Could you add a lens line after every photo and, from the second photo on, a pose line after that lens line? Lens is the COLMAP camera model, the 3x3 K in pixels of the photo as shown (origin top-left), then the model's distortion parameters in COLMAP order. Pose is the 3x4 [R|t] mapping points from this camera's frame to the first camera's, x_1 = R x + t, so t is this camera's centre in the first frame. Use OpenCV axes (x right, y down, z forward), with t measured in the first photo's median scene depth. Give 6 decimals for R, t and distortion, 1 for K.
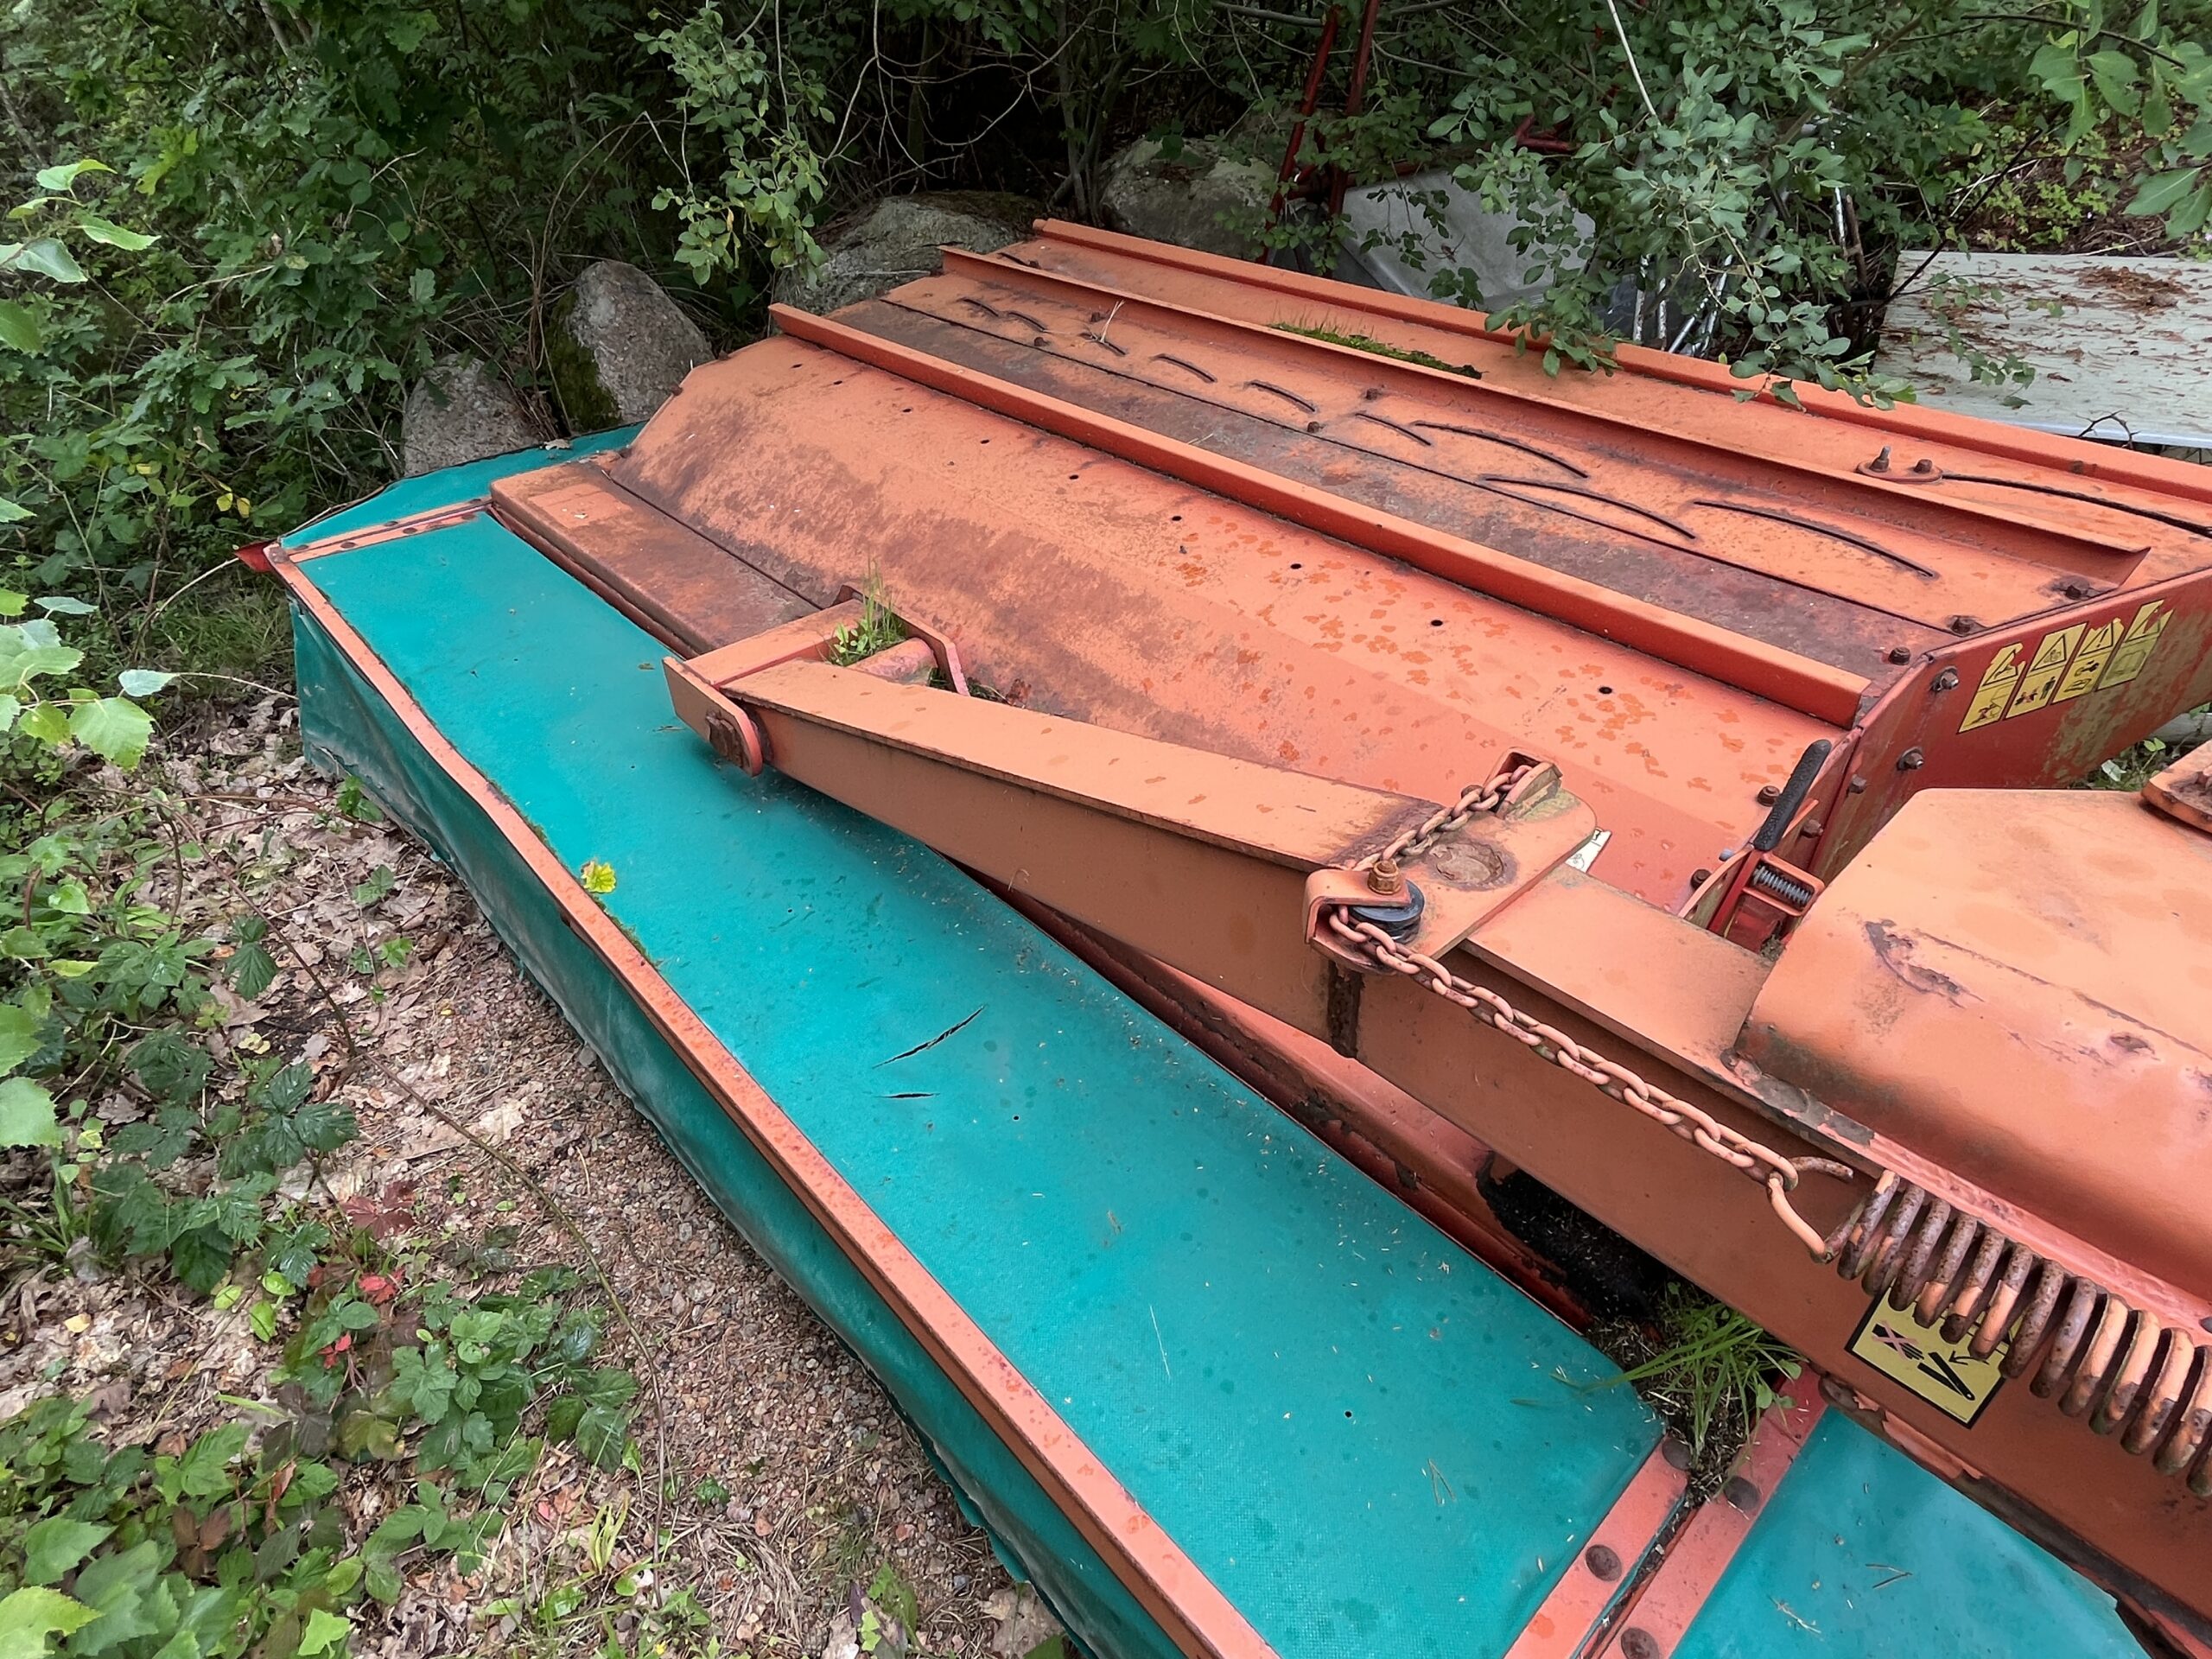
lens RADIAL K [[1185.8, 0, 1106.0], [0, 1185.8, 829.5], [0, 0, 1]] dist [-0.009648, -0.001182]
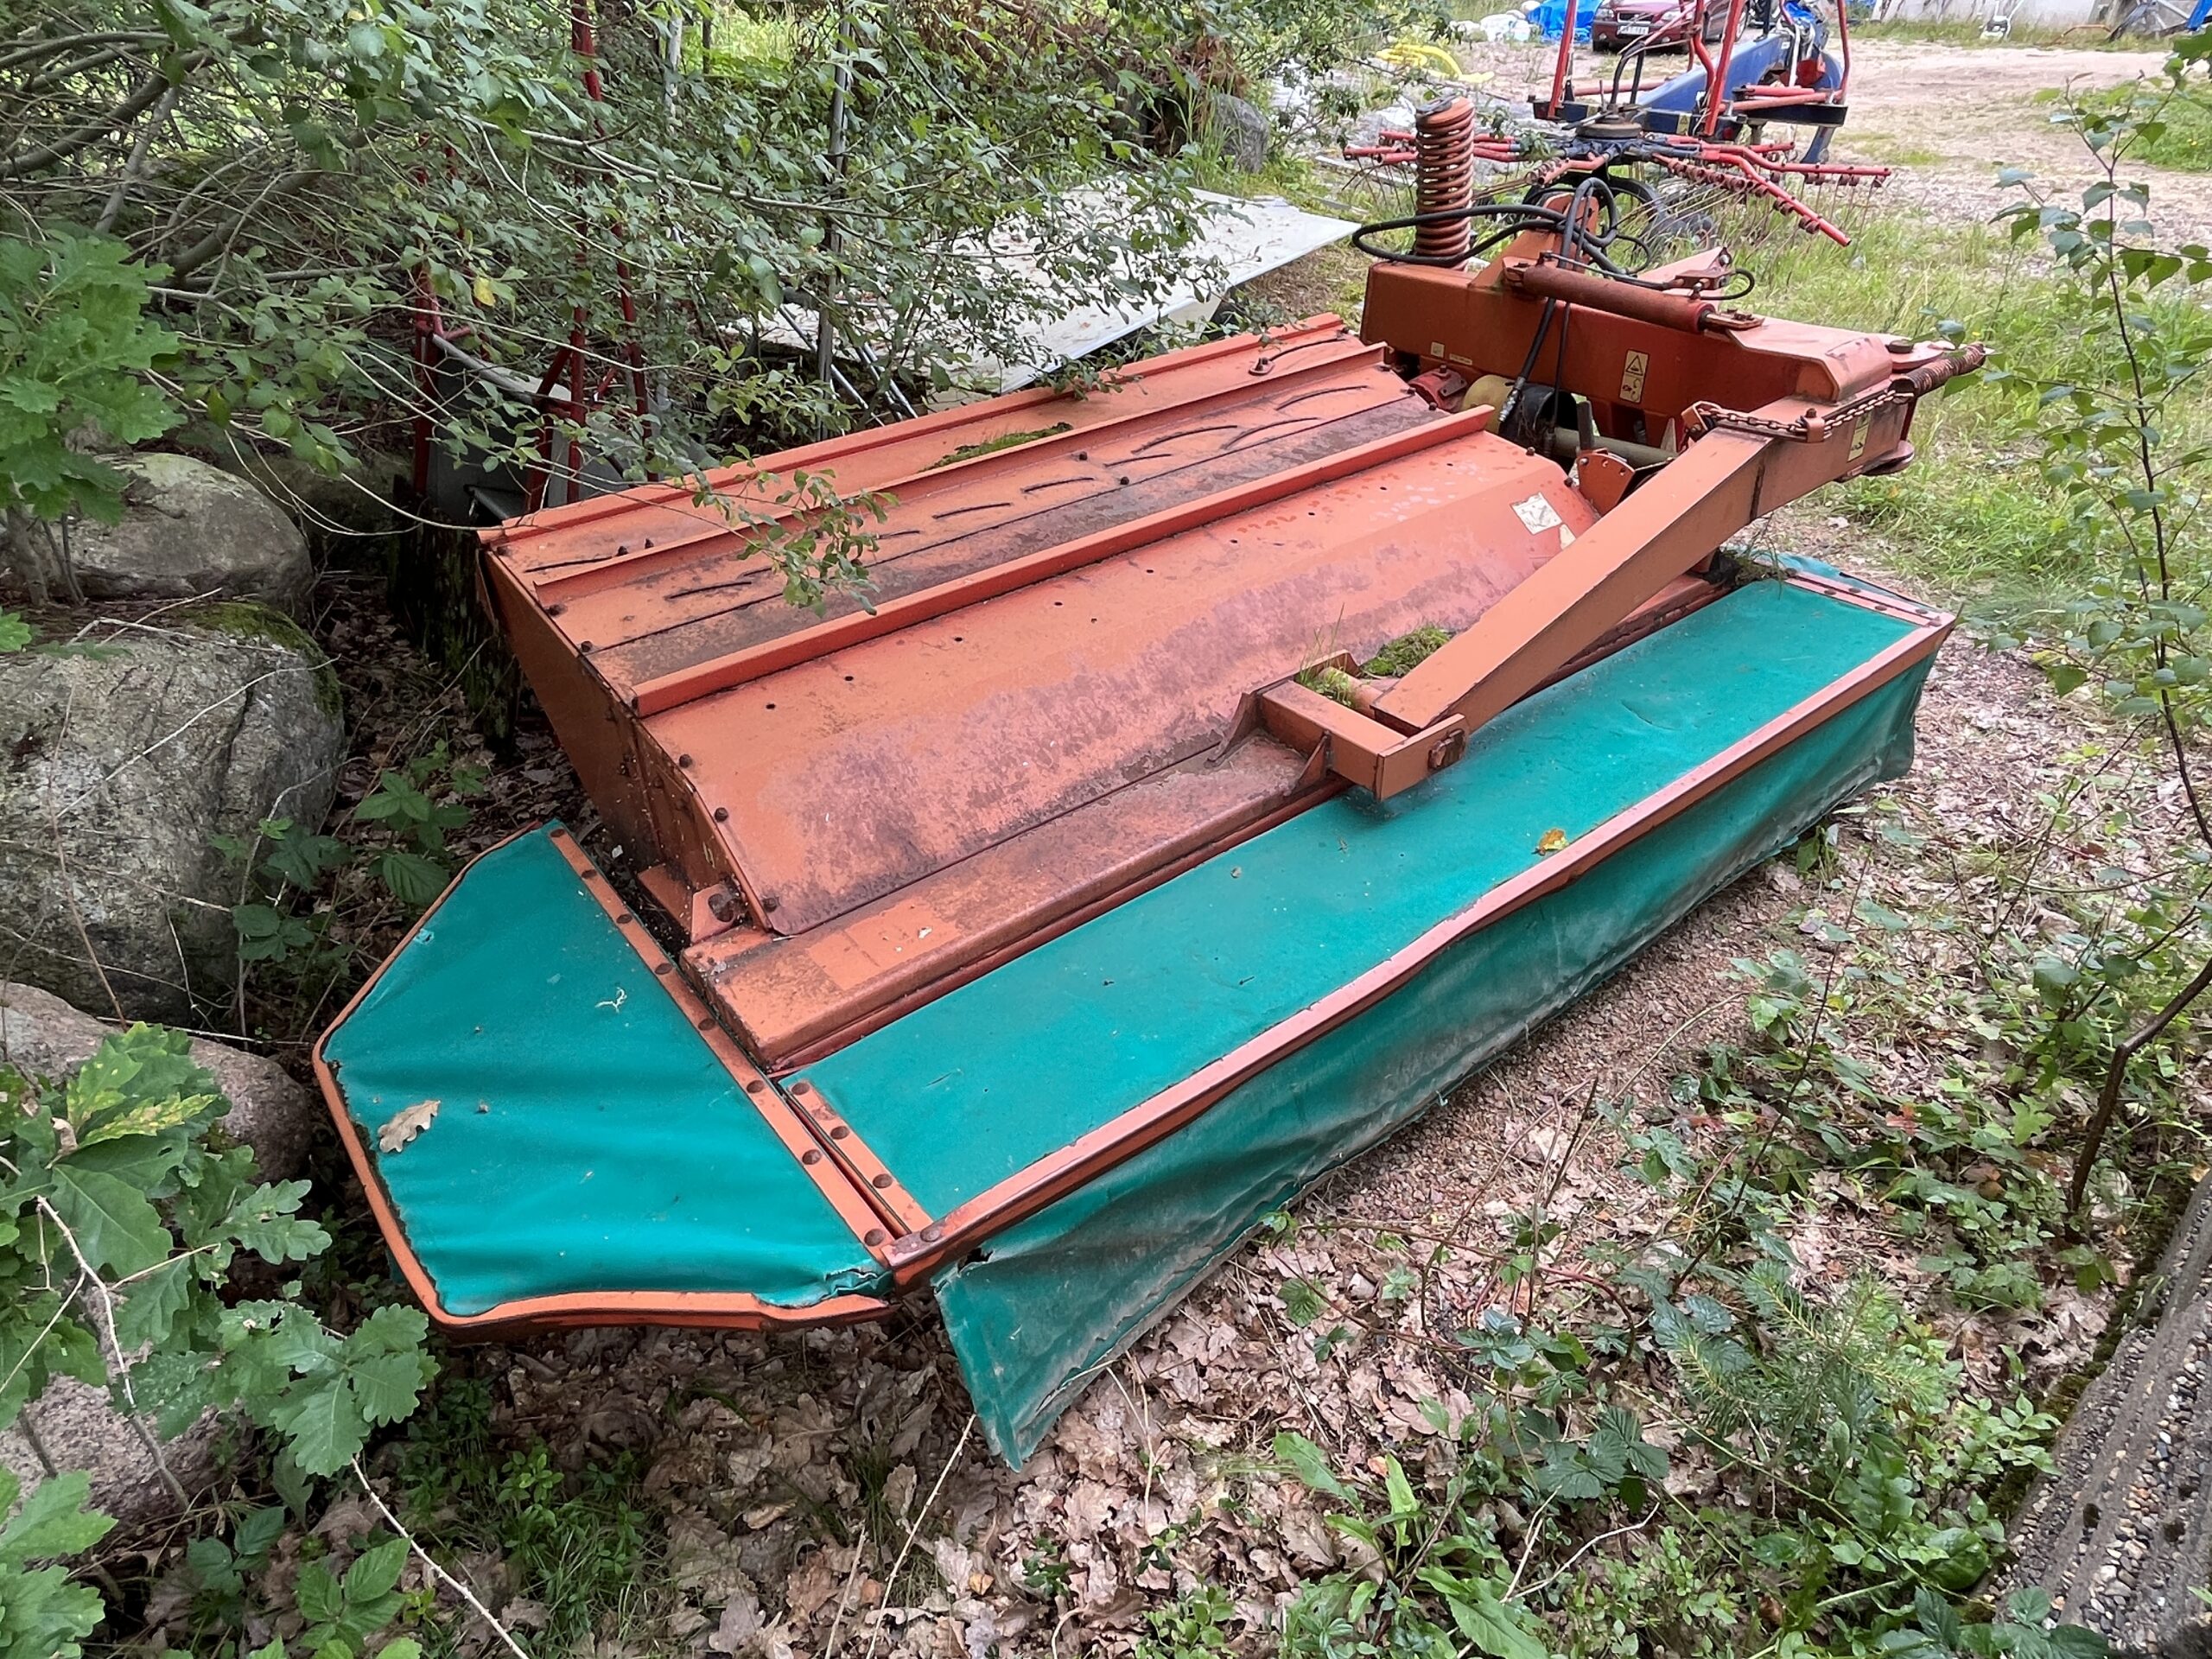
lens RADIAL K [[1293.1, 0, 1106.0], [0, 1293.1, 829.5], [0, 0, 1]] dist [-0.000036, 0.000229]
pose [[0.086783, -0.551559, 0.829609, -1.274345], [0.640608, 0.668648, 0.377532, -0.641365], [-0.762948, 0.498691, 0.411361, 0.596489]]
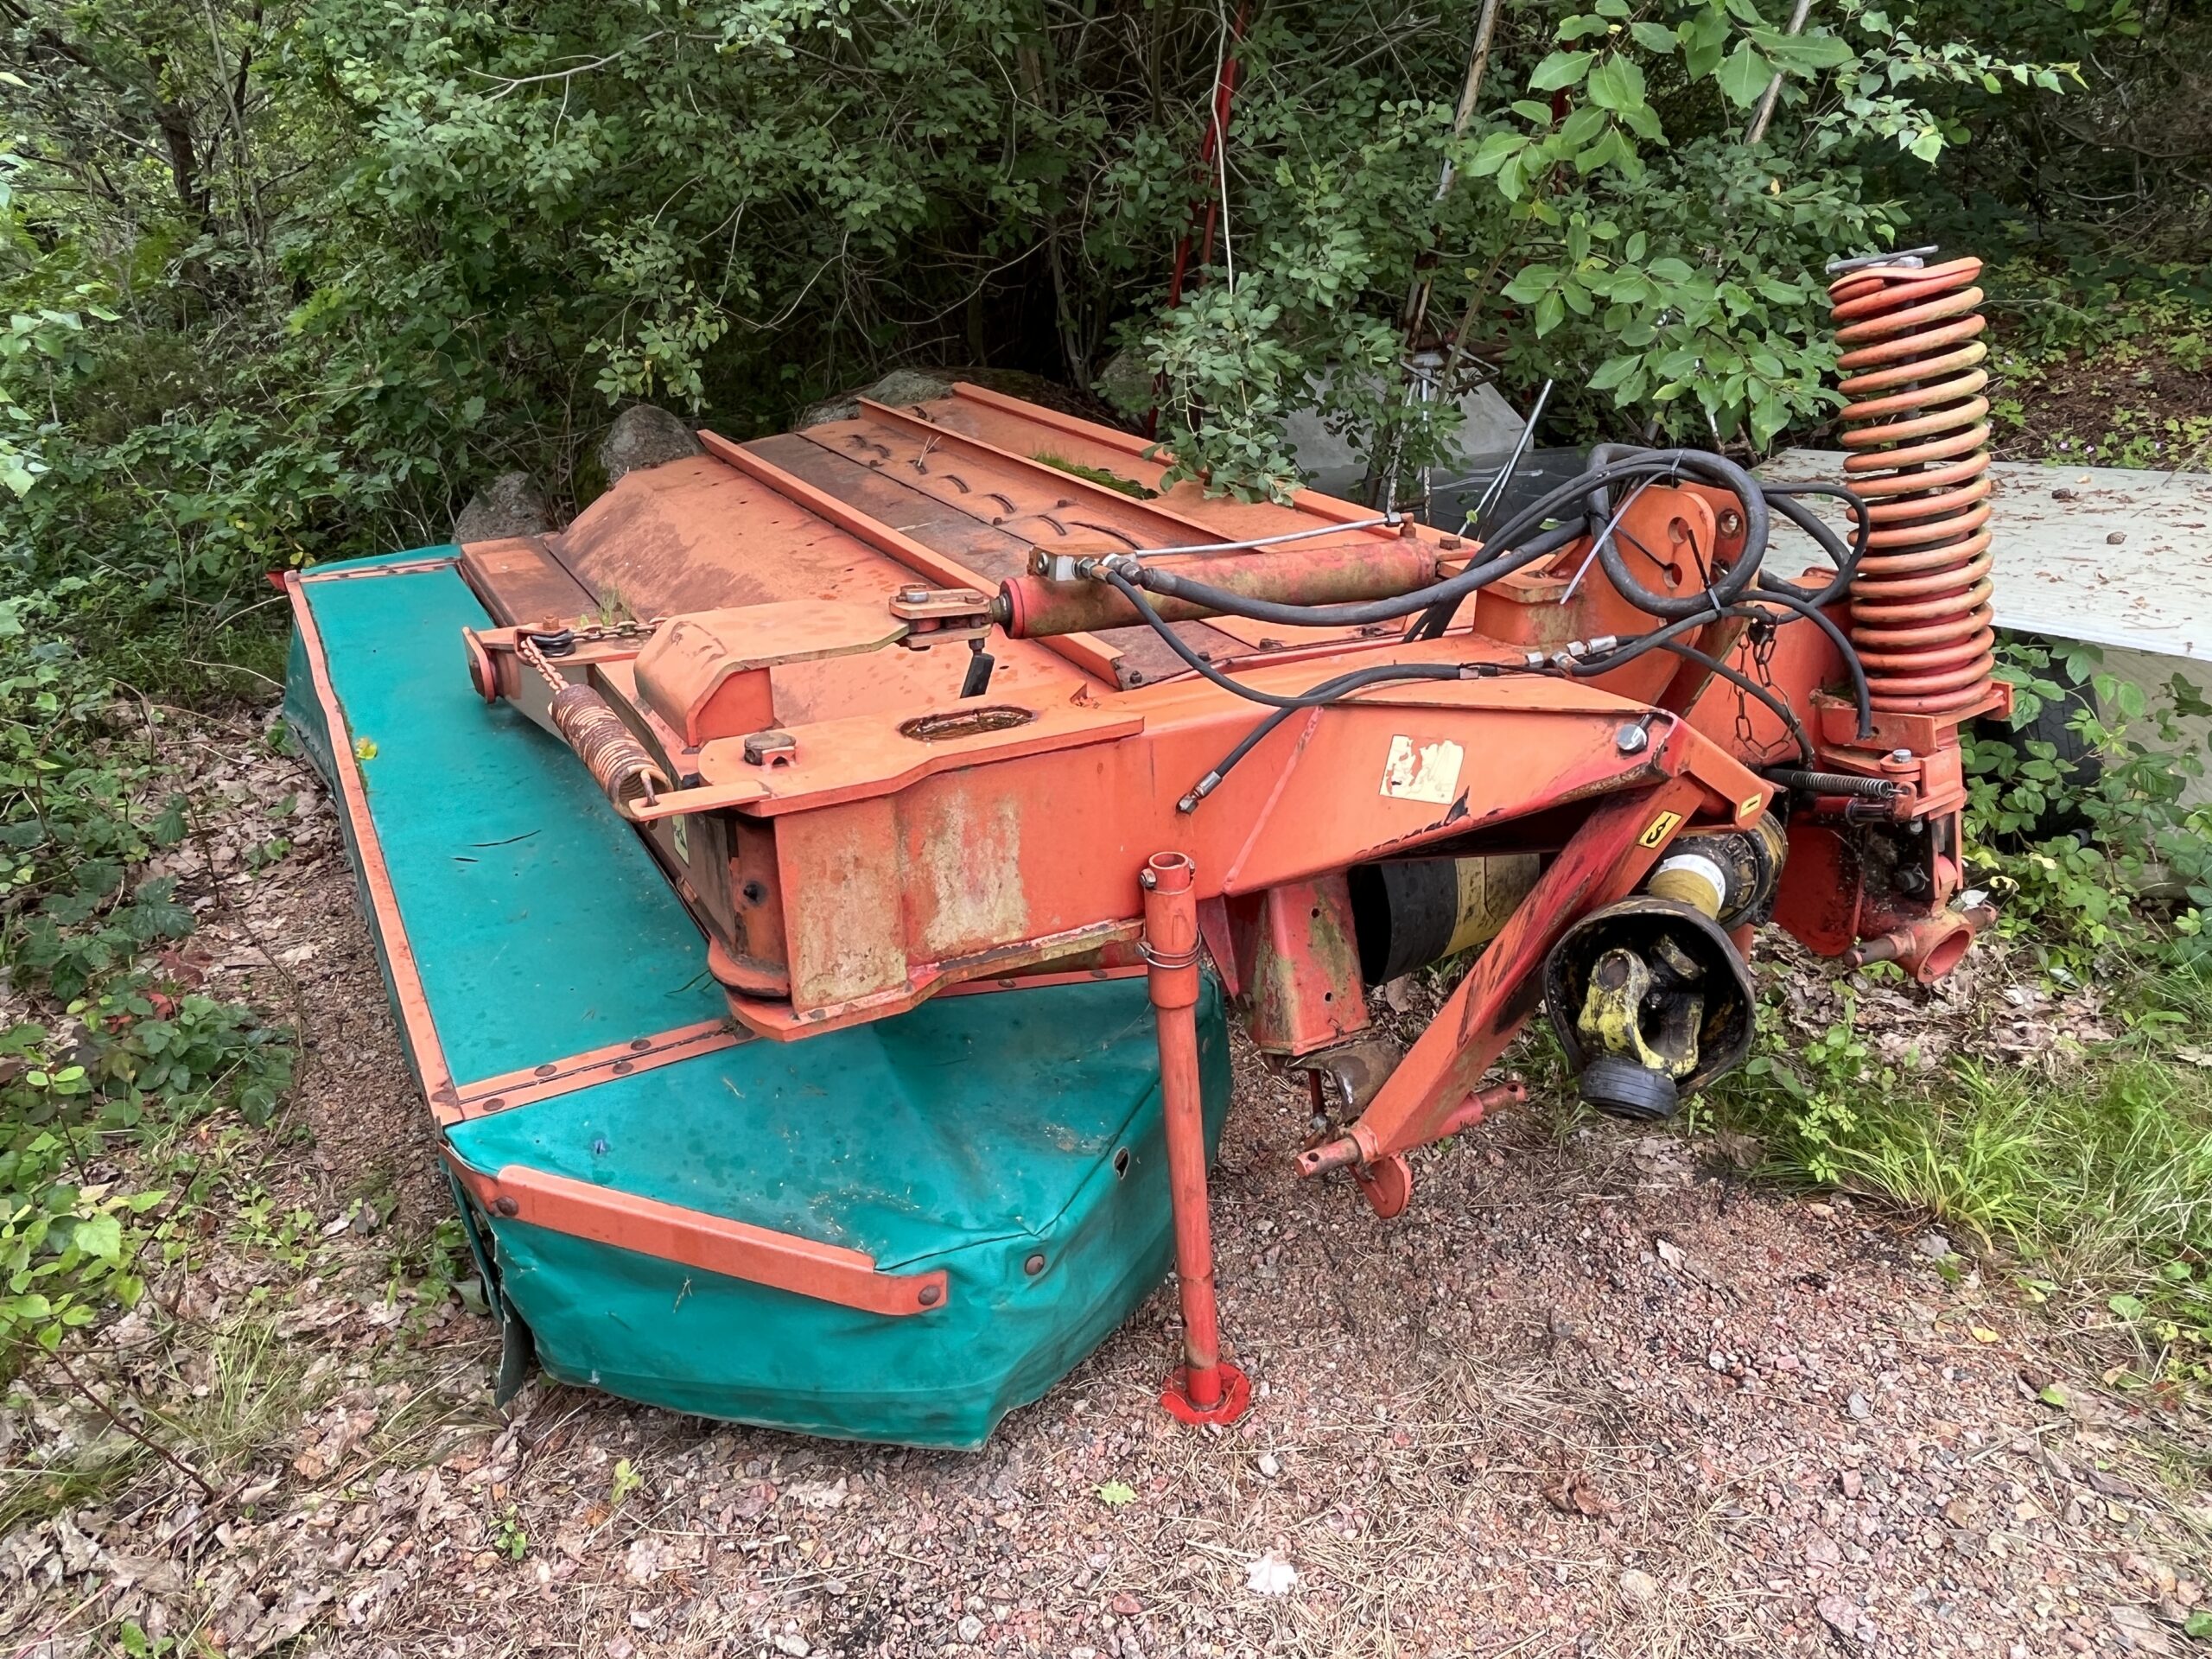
lens RADIAL K [[1475.8, 0, 1106.0], [0, 1475.8, 829.5], [0, 0, 1]] dist [-0.008517, -0.002078]
pose [[0.974881, 0.100347, -0.198840, 0.629609], [-0.139974, 0.970458, -0.196518, 0.274939], [0.173246, 0.219414, 0.960127, -0.429879]]
